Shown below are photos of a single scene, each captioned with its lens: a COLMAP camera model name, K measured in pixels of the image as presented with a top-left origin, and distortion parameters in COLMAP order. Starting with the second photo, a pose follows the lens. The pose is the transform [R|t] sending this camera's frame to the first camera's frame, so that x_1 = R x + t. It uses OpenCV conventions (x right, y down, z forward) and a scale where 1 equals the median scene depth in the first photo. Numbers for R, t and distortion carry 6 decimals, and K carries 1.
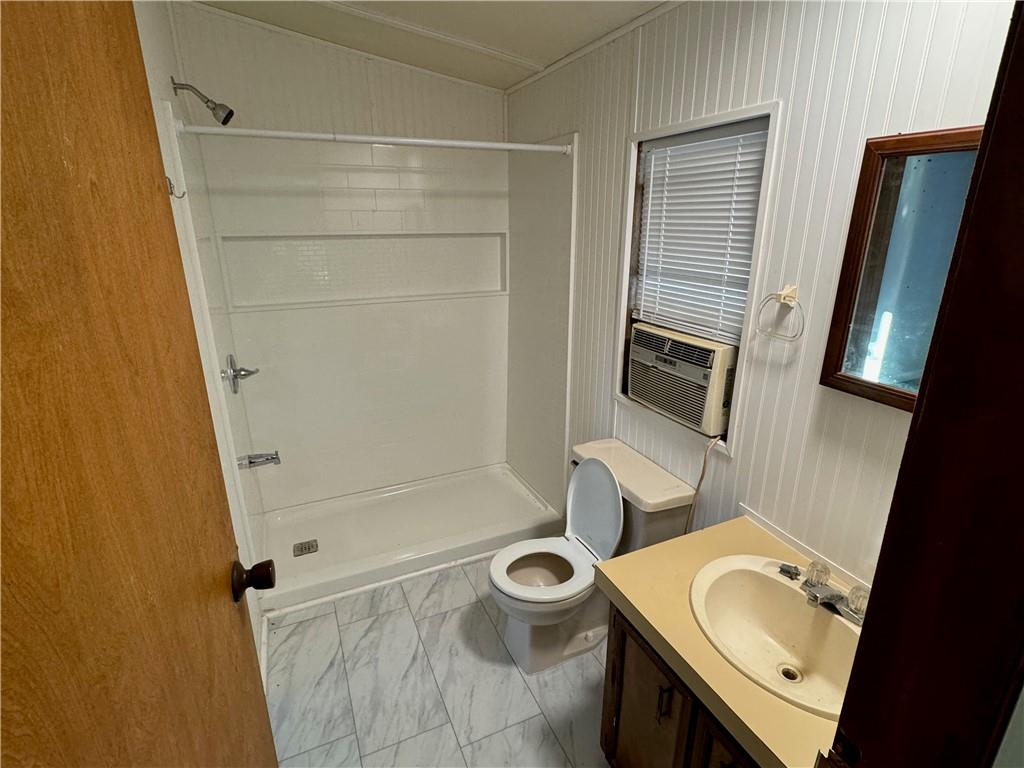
lens RADIAL K [[523.0, 0, 512.8], [0, 523.0, 385.6], [0, 0, 1]] dist [-0.000066, -0.000055]
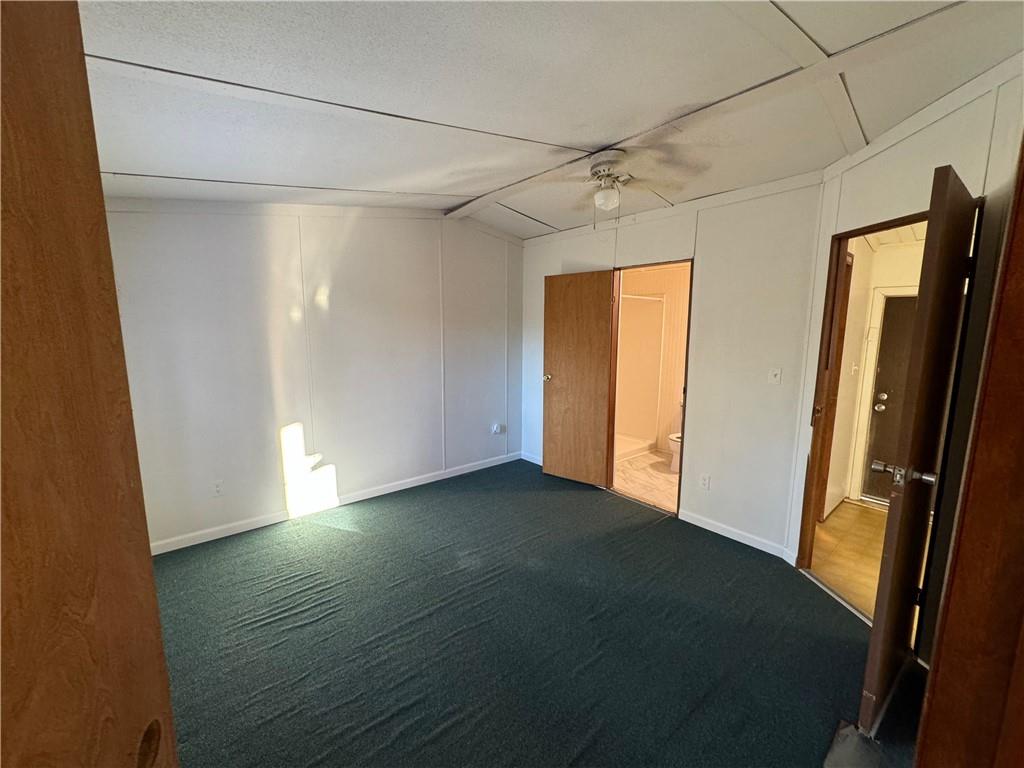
lens RADIAL K [[413.7, 0, 510.0], [0, 413.7, 381.5], [0, 0, 1]] dist [0.000037, 0.000001]
pose [[0.970305, -0.032195, 0.239732, -1.322344], [0.071781, 0.984782, -0.158278, 0.304431], [-0.230988, 0.170786, 0.957850, -0.948341]]
